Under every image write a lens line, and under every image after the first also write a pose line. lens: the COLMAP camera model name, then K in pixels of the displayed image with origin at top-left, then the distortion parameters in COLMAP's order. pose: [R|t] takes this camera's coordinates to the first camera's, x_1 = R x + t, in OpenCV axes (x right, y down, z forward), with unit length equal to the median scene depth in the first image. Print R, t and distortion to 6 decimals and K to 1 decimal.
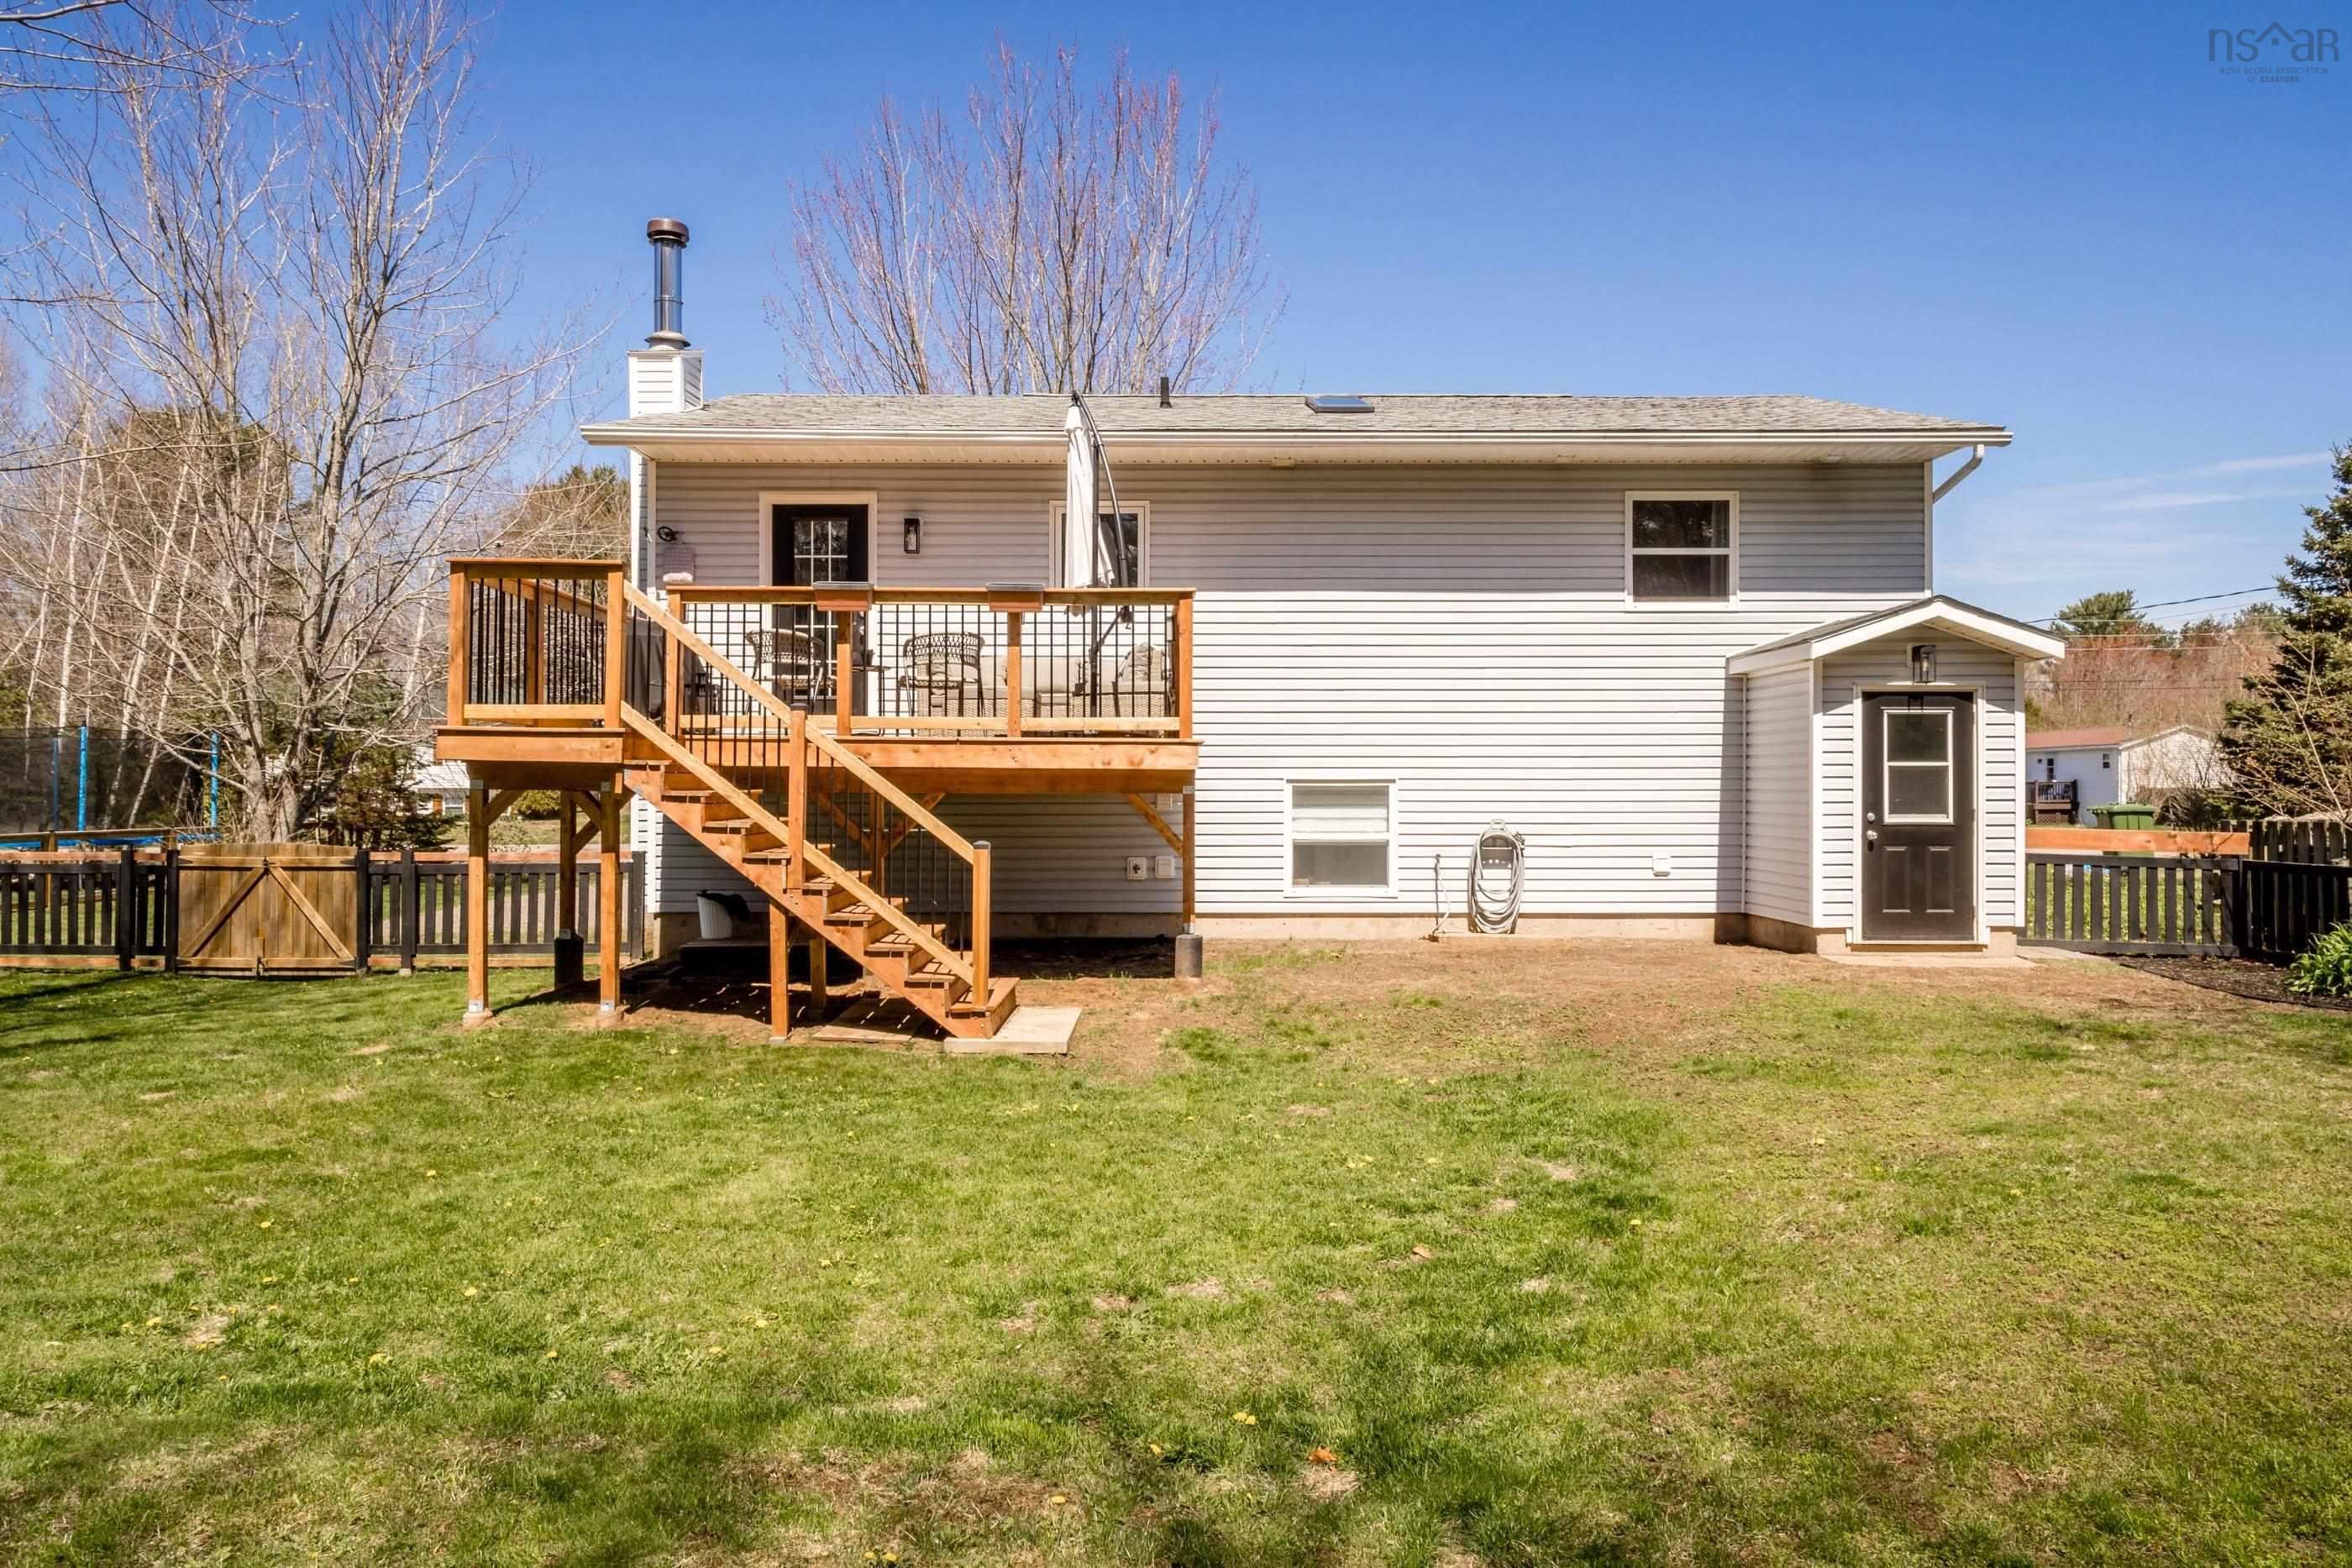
lens RADIAL K [[1464.3, 0, 1176.0], [0, 1464.3, 784.0], [0, 0, 1]] dist [0.004149, 0.001859]
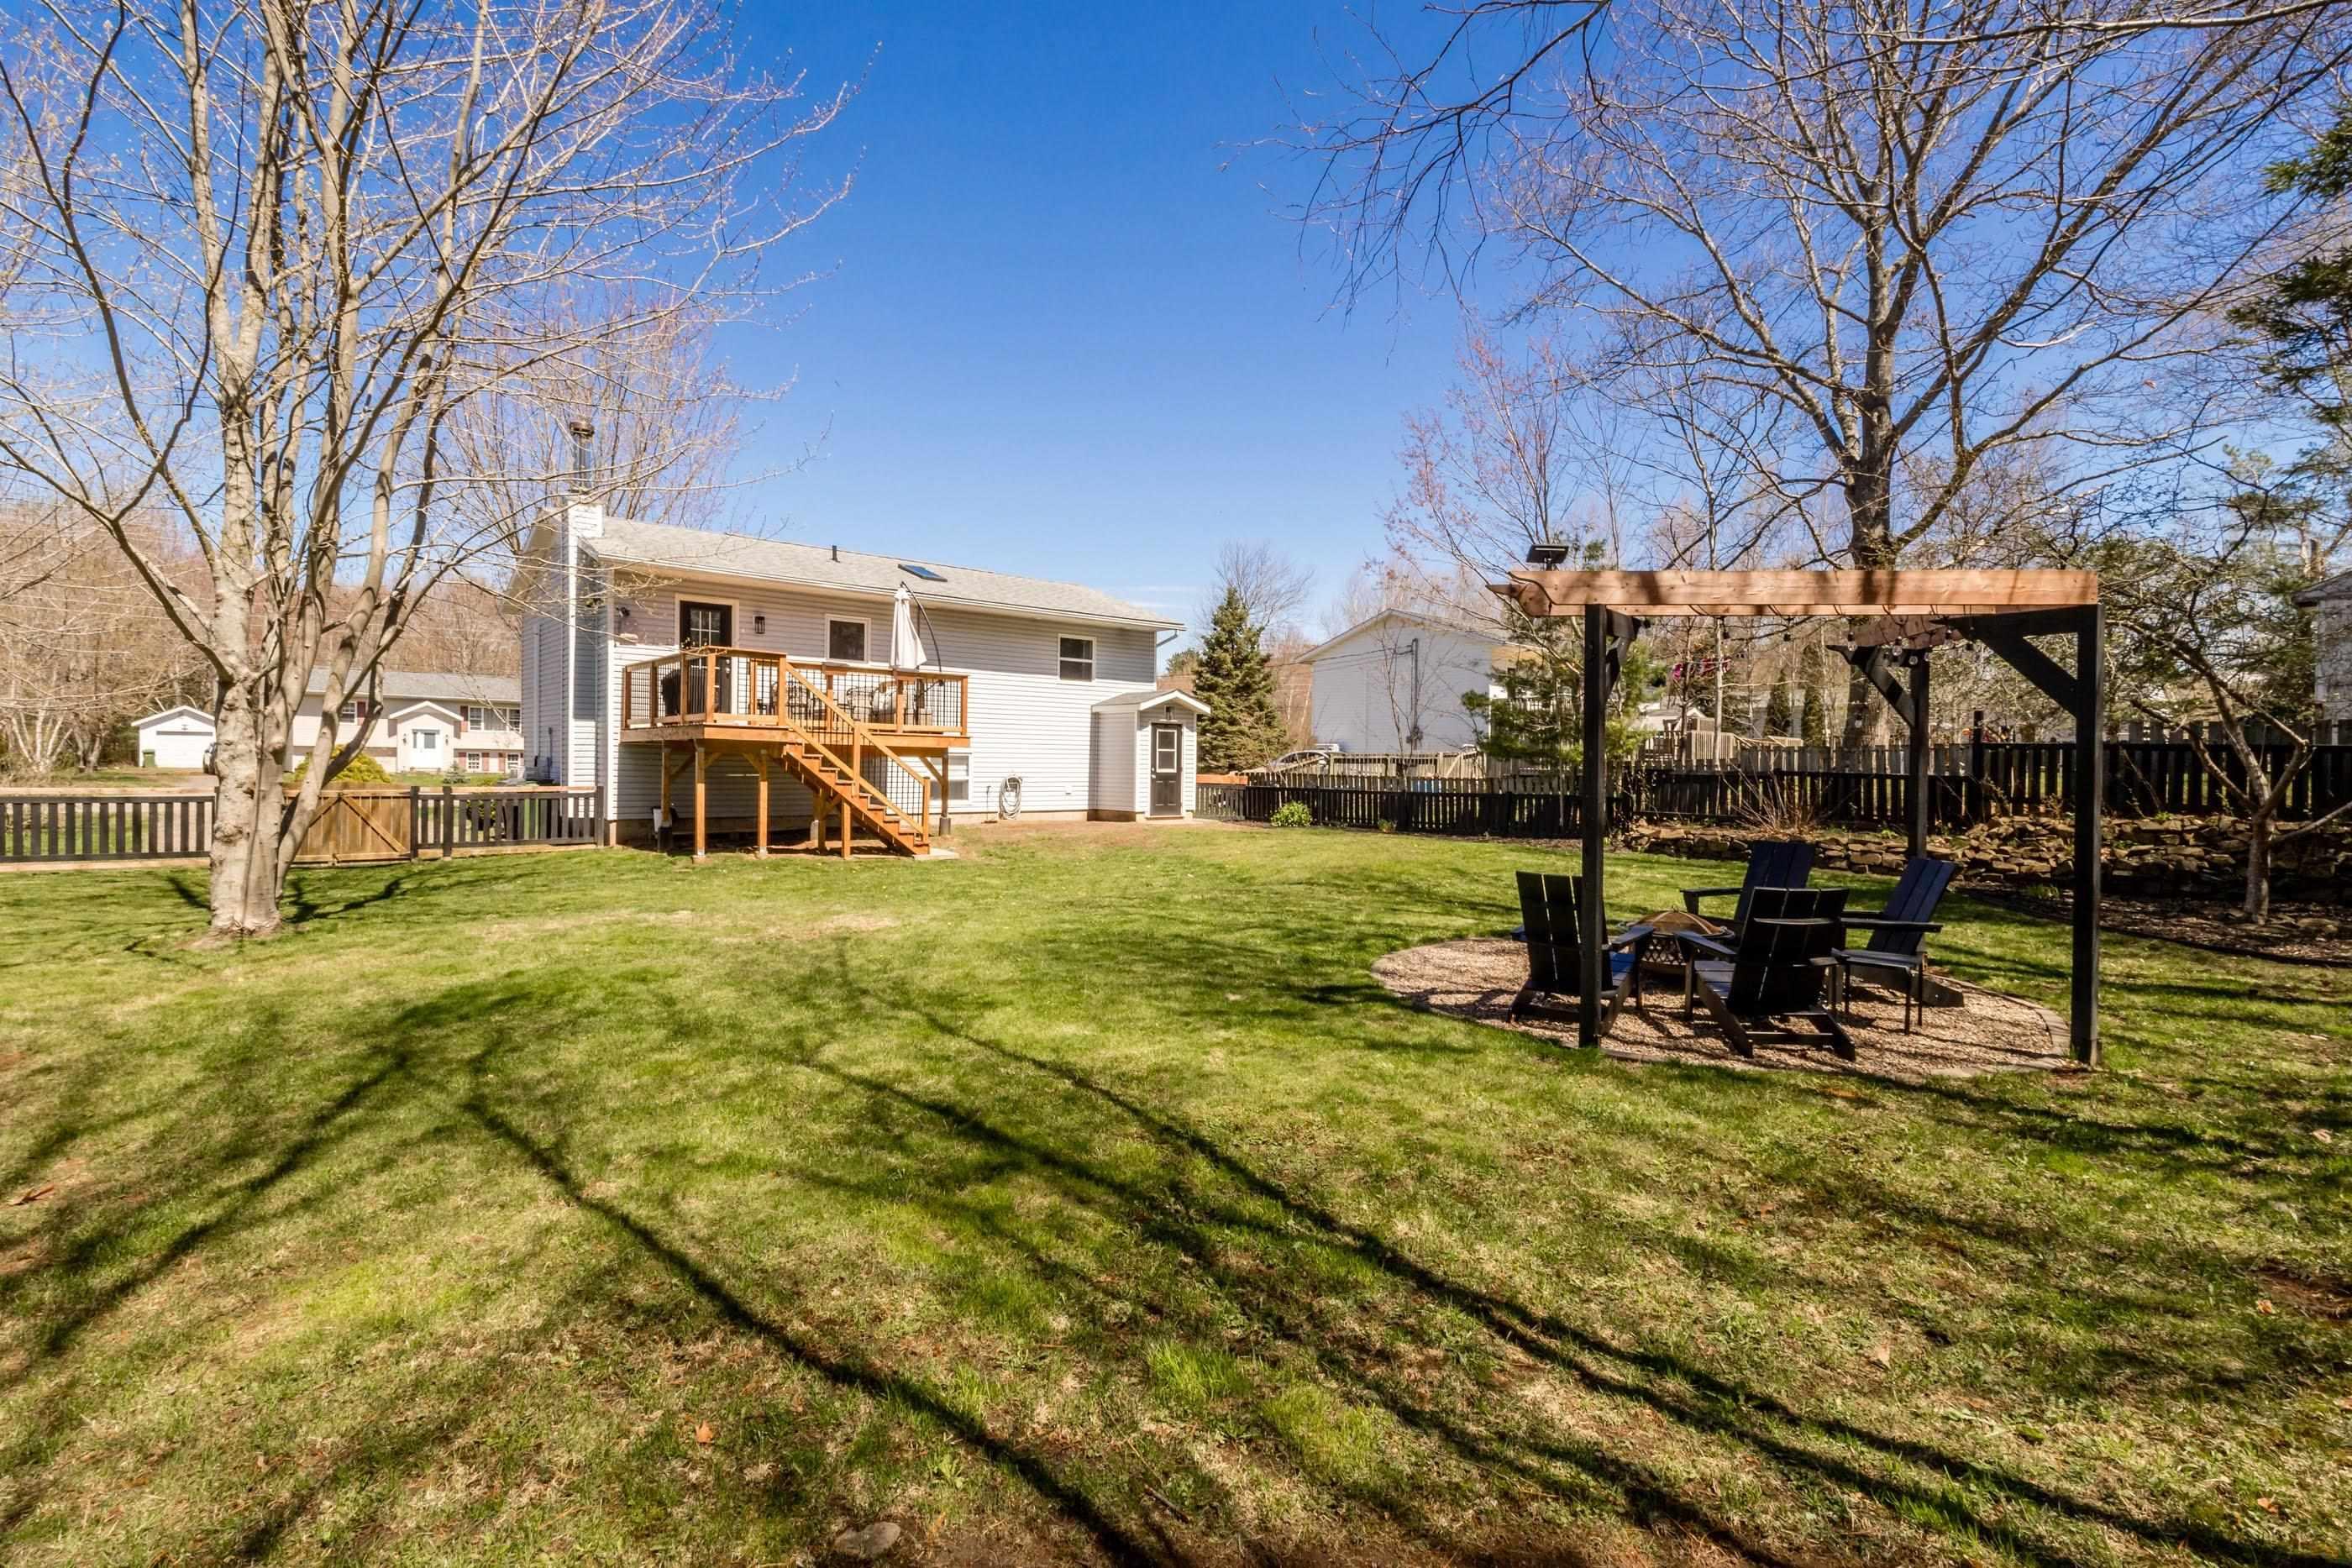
lens RADIAL K [[1080.9, 0, 1176.0], [0, 1080.9, 784.0], [0, 0, 1]] dist [-0.000547, -0.000590]
pose [[0.756796, -0.003462, 0.653642, -0.777313], [-0.014338, 0.999657, 0.021896, 0.004493], [-0.653493, -0.025942, 0.756488, -0.515229]]
